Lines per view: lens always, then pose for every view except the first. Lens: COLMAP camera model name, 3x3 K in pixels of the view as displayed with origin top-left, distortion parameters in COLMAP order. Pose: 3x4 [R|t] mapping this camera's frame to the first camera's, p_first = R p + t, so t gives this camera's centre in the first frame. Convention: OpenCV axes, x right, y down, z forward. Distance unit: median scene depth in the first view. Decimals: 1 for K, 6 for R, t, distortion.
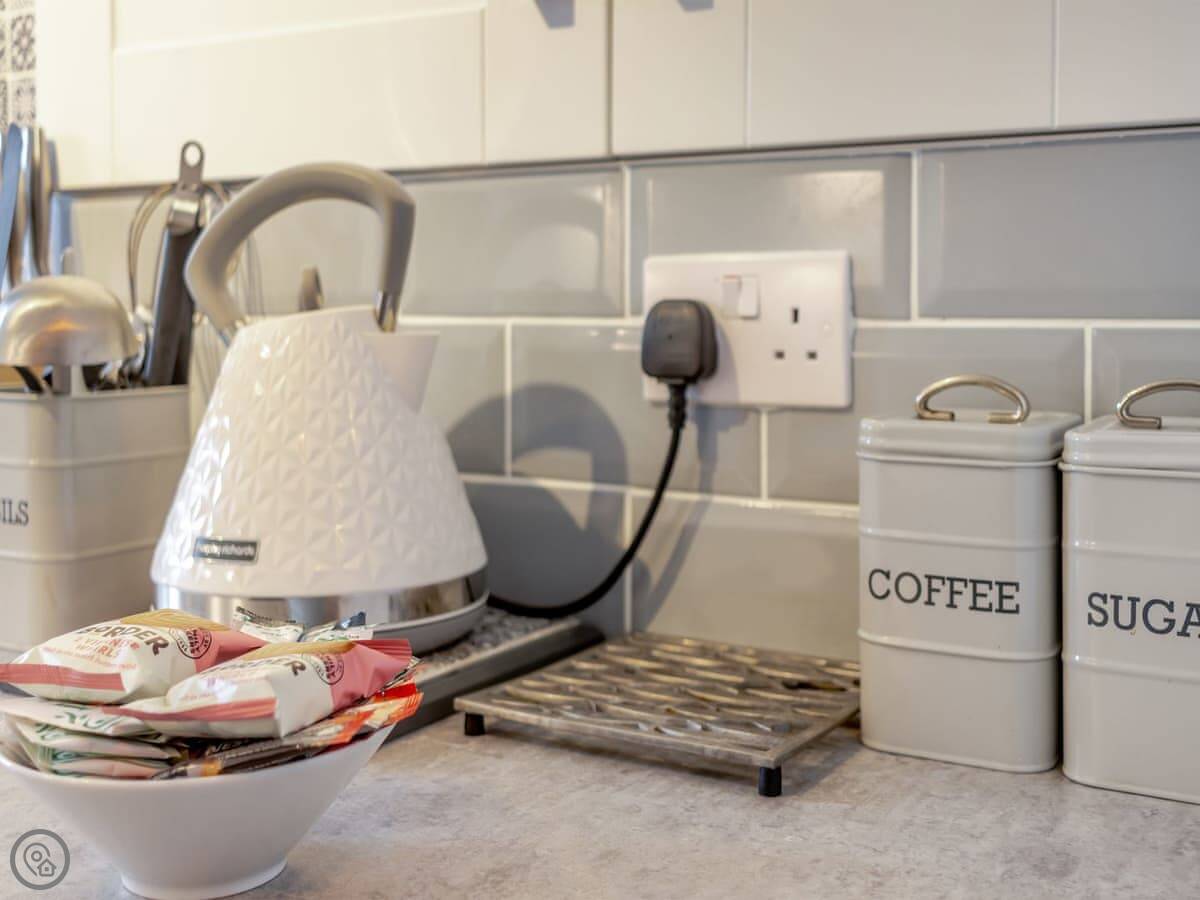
lens RADIAL K [[1458.6, 0, 531.3], [0, 1458.6, 366.2], [0, 0, 1]] dist [0.010257, 0.019560]
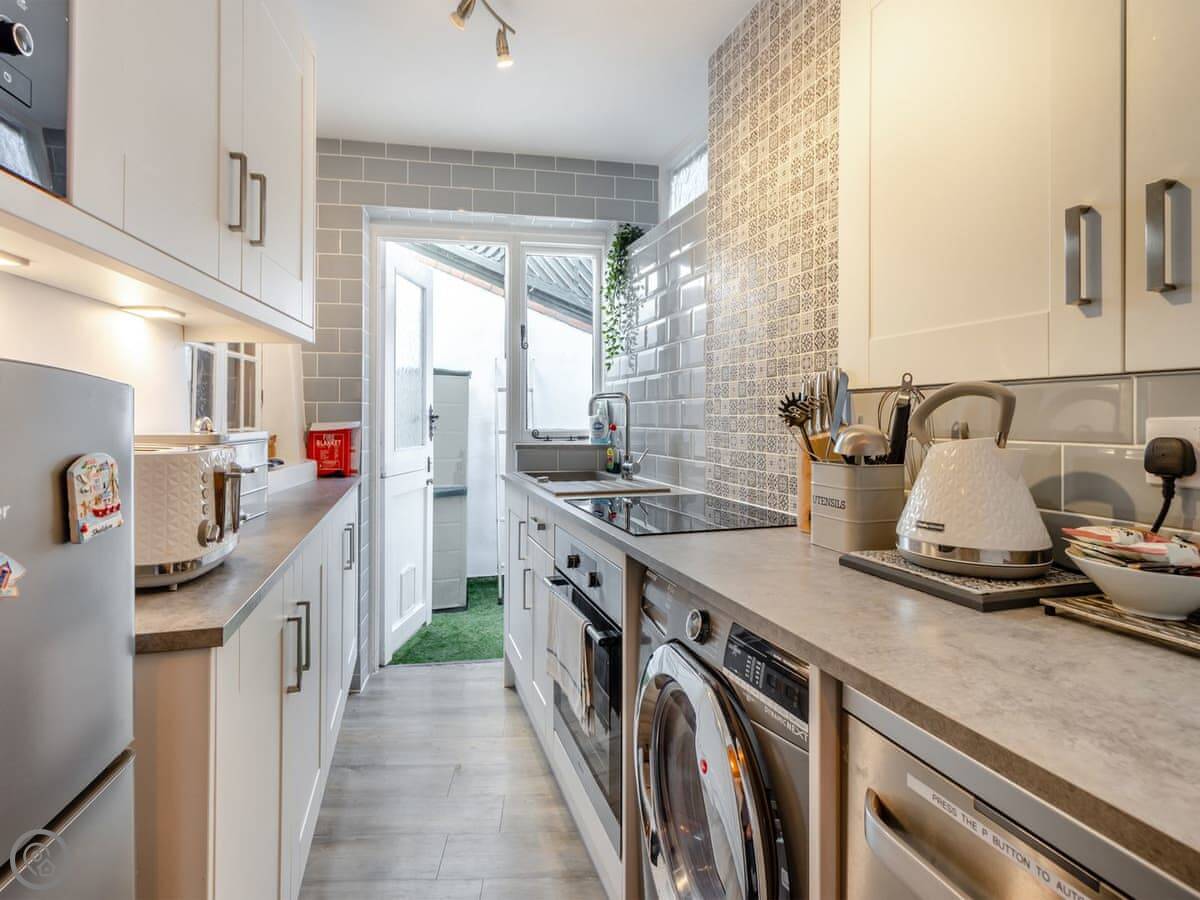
lens RADIAL K [[558.6, 0, 584.9], [0, 558.6, 418.9], [0, 0, 1]] dist [0.001175, 0.000111]
pose [[0.765041, 0.006139, -0.643952, -0.028337], [-0.040435, 0.998439, -0.038520, -0.007013], [0.642711, 0.055508, 0.764095, -0.197376]]
